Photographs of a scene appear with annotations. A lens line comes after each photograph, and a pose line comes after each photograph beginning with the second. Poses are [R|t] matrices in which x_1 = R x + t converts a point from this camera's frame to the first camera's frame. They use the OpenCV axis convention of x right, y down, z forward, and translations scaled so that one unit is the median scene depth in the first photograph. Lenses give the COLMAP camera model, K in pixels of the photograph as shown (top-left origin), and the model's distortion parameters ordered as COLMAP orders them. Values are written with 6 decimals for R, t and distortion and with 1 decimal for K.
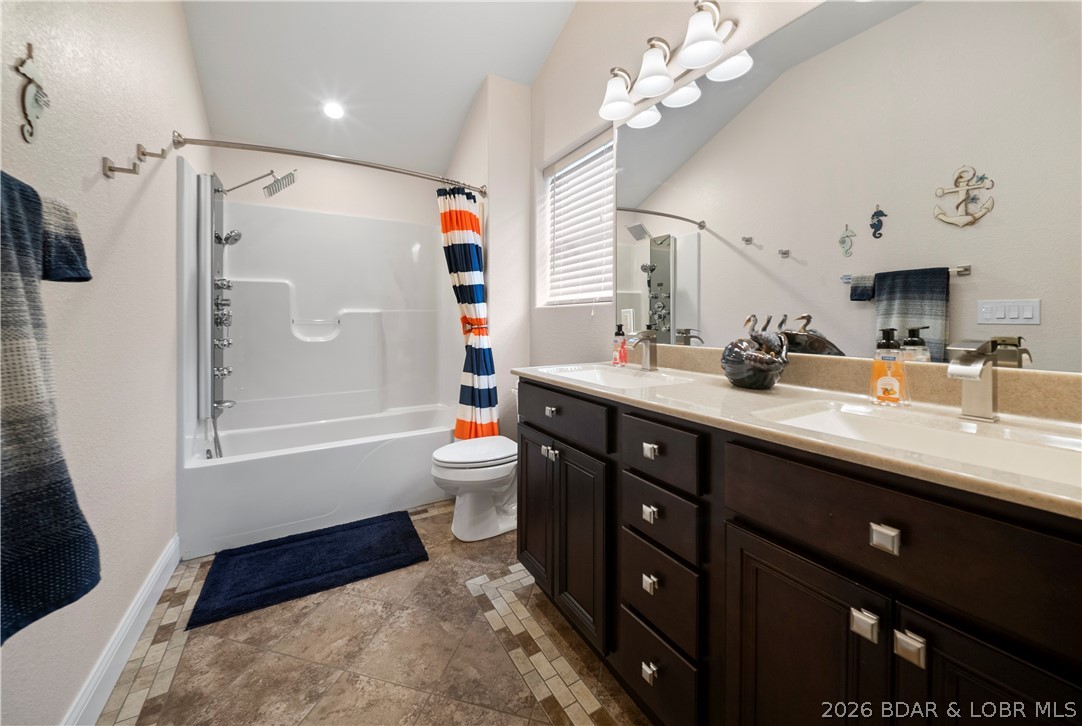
lens RADIAL K [[396.4, 0, 528.3], [0, 396.4, 323.6], [0, 0, 1]] dist [-0.000227, -0.001962]
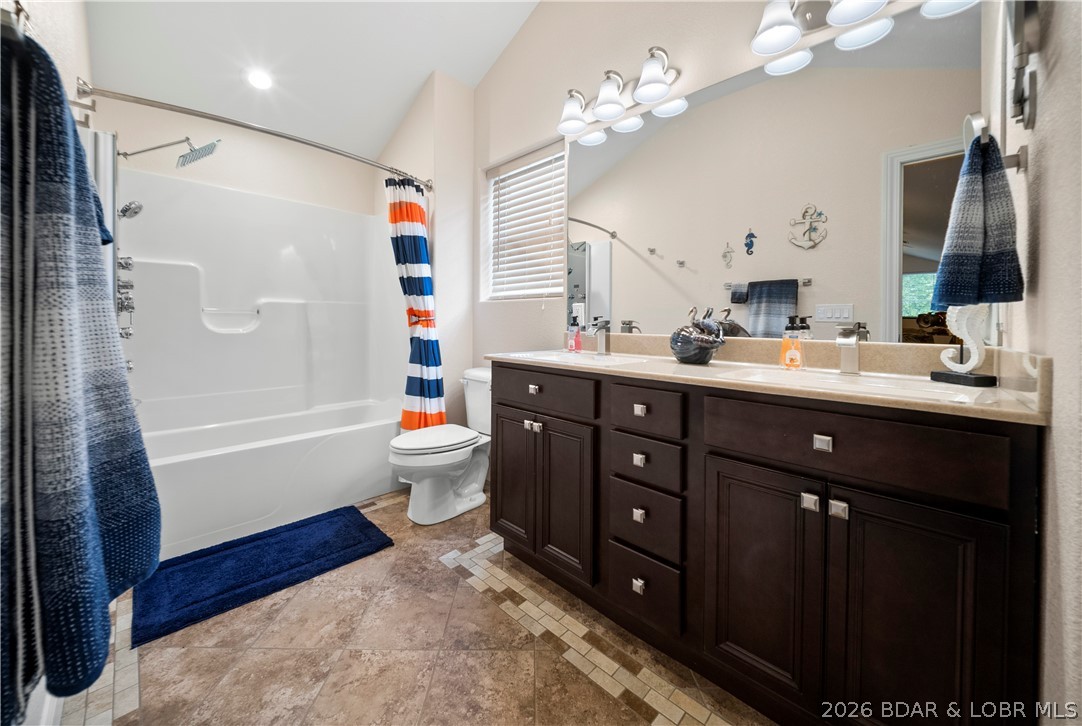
lens RADIAL K [[396.4, 0, 520.5], [0, 396.4, 328.5], [0, 0, 1]] dist [-0.000227, -0.001962]
pose [[0.966433, 0.010867, 0.256689, -0.235480], [-0.012579, 0.999908, 0.005029, 0.037589], [-0.256611, -0.008089, 0.966481, -0.068685]]
